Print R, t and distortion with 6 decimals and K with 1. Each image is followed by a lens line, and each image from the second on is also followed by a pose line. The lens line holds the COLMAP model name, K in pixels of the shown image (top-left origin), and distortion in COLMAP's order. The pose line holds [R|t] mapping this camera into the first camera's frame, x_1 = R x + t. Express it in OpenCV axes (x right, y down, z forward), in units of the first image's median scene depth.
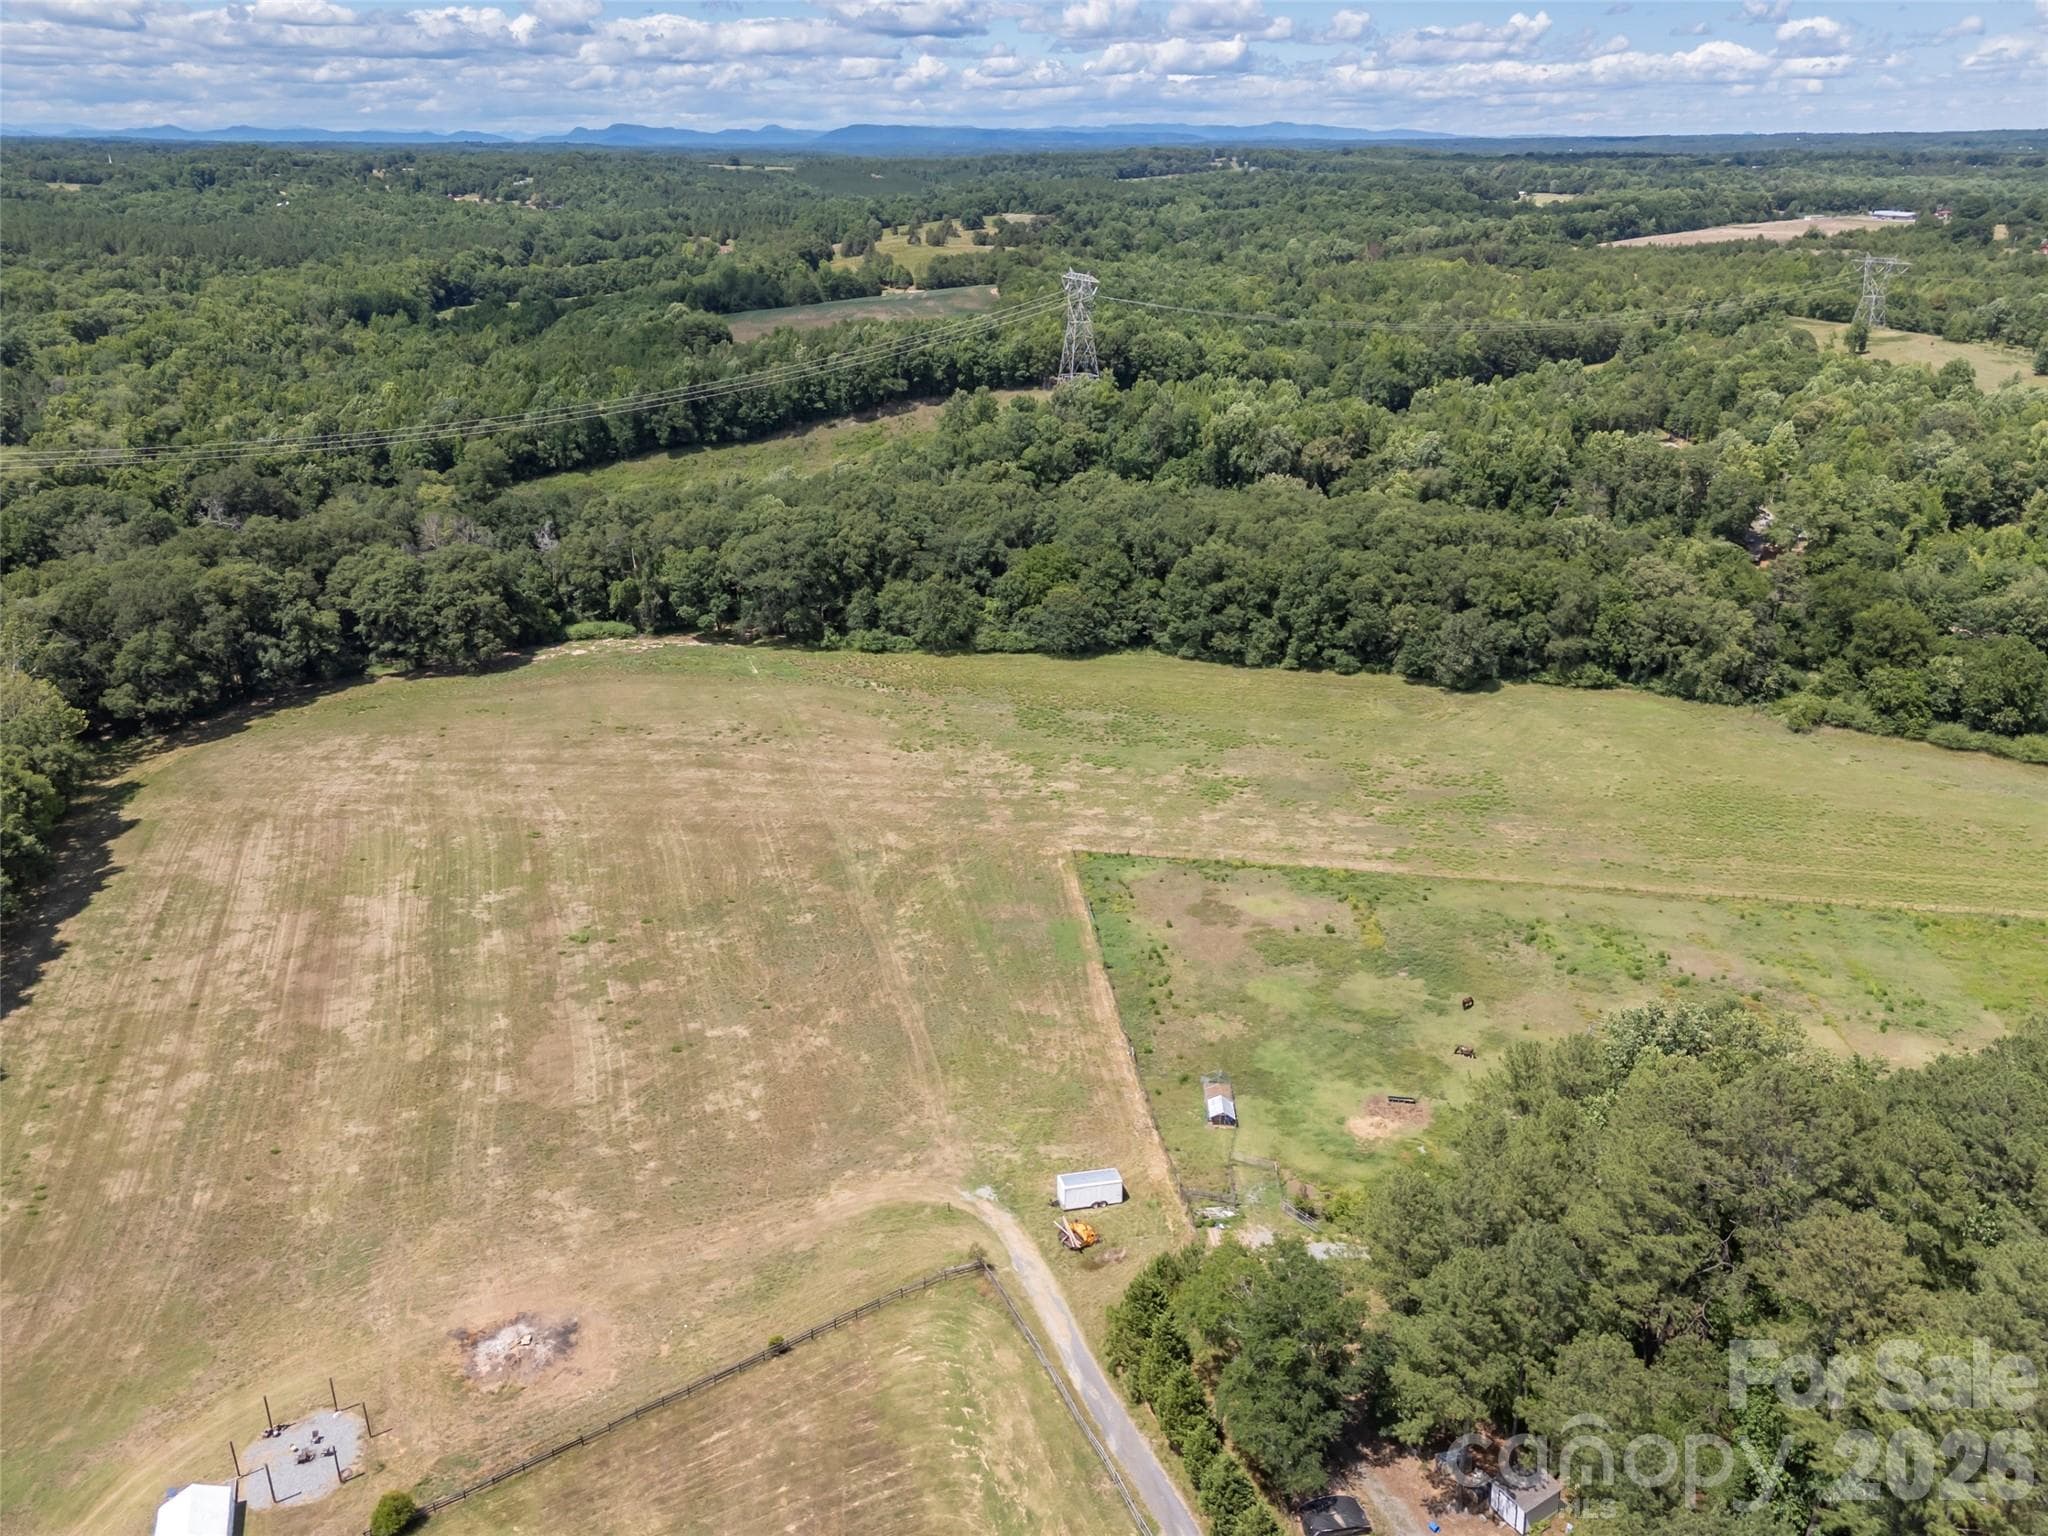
lens RADIAL K [[1494.7, 0, 1025.8], [0, 1494.7, 755.8], [0, 0, 1]] dist [0.101676, -0.076453]
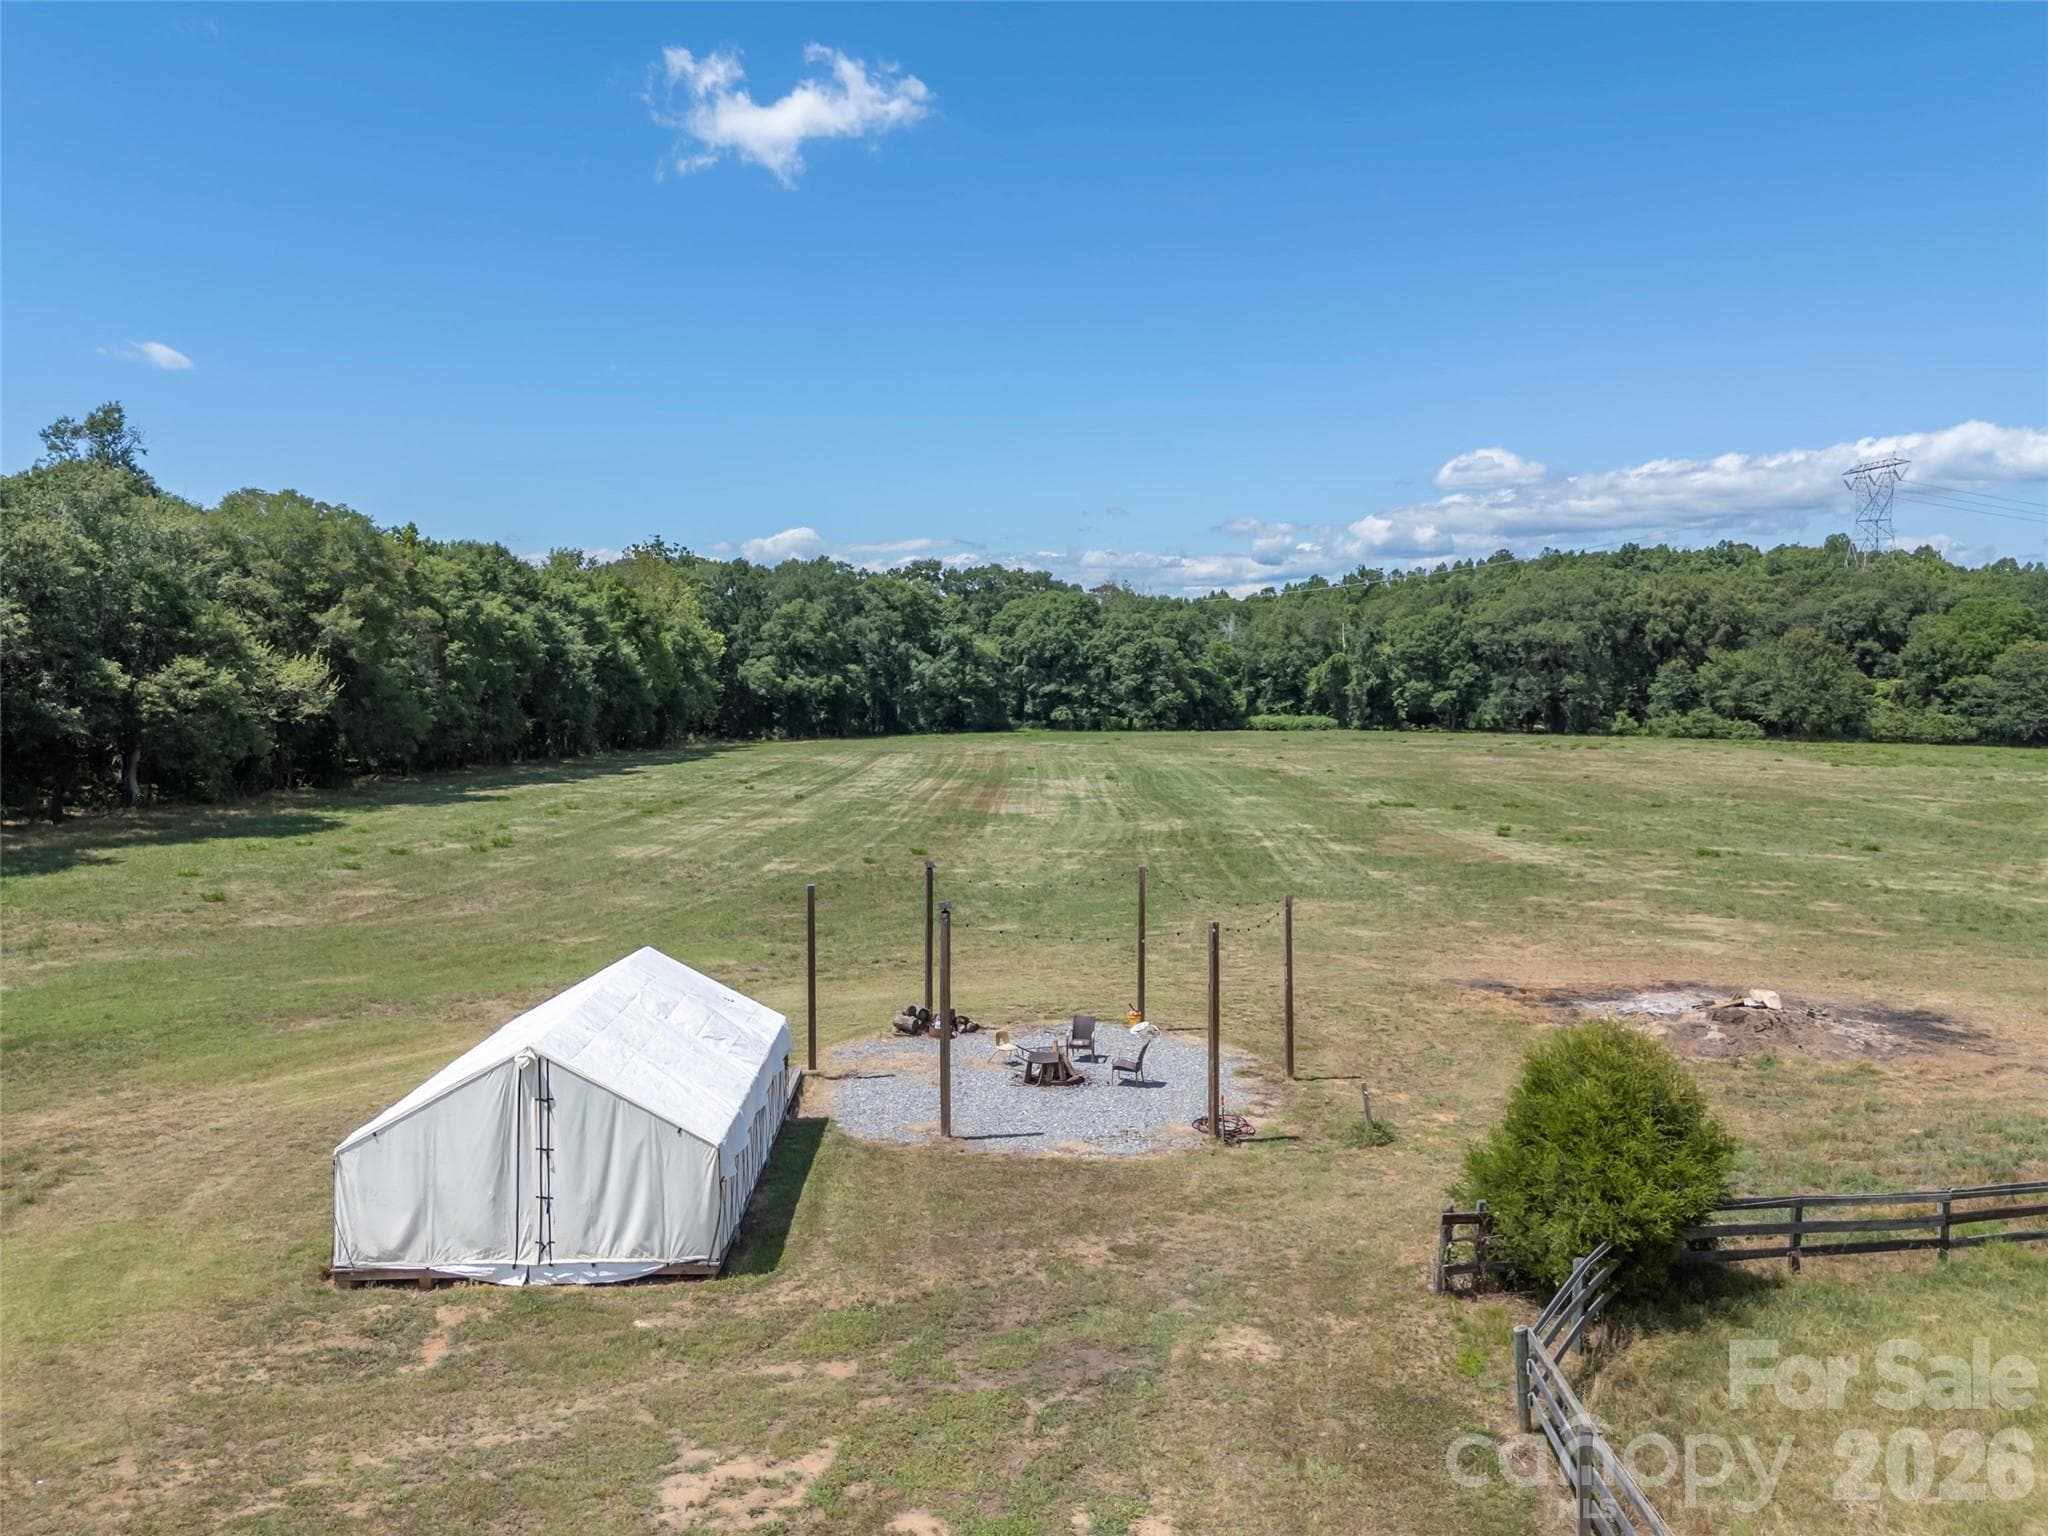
lens RADIAL K [[1494.7, 0, 1032.8], [0, 1494.7, 758.8], [0, 0, 1]] dist [0.101676, -0.076453]
pose [[0.938859, 0.029001, -0.343077, -0.146053], [-0.135995, 0.946658, -0.292137, 0.181587], [0.316304, 0.320932, 0.892723, 0.284709]]
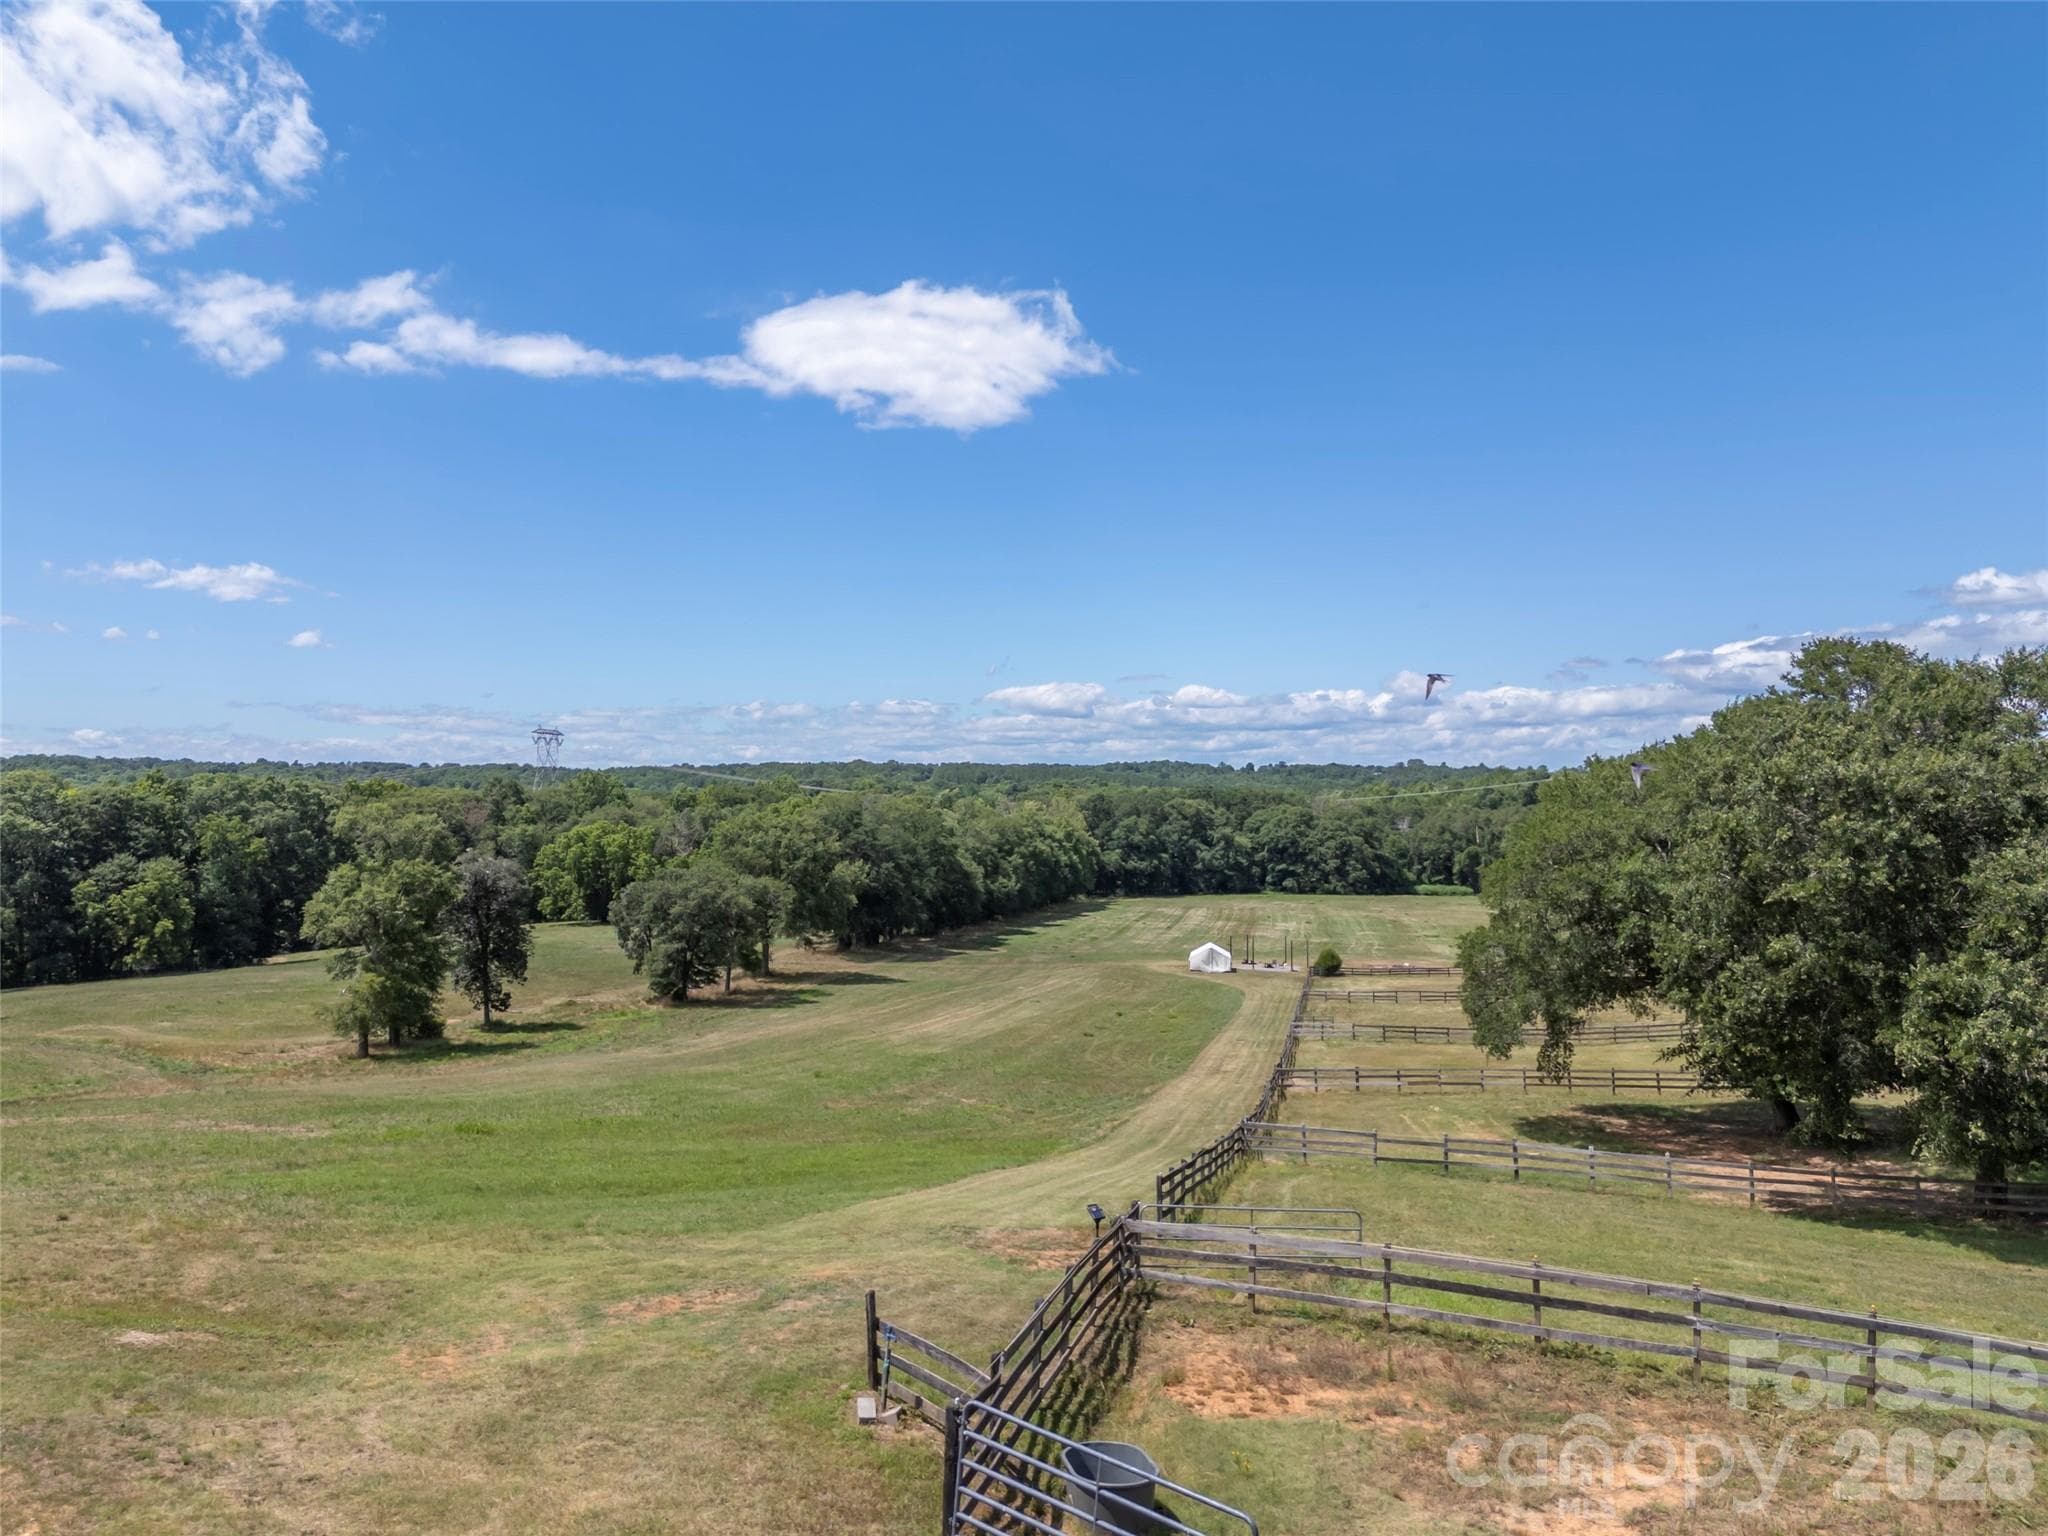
lens RADIAL K [[1494.7, 0, 1009.7], [0, 1494.7, 749.7], [0, 0, 1]] dist [0.101676, -0.076453]
pose [[0.864122, -0.009693, -0.503189, 0.023925], [-0.198142, 0.912516, -0.357846, 0.318720], [0.462637, 0.408926, 0.786605, -0.147777]]
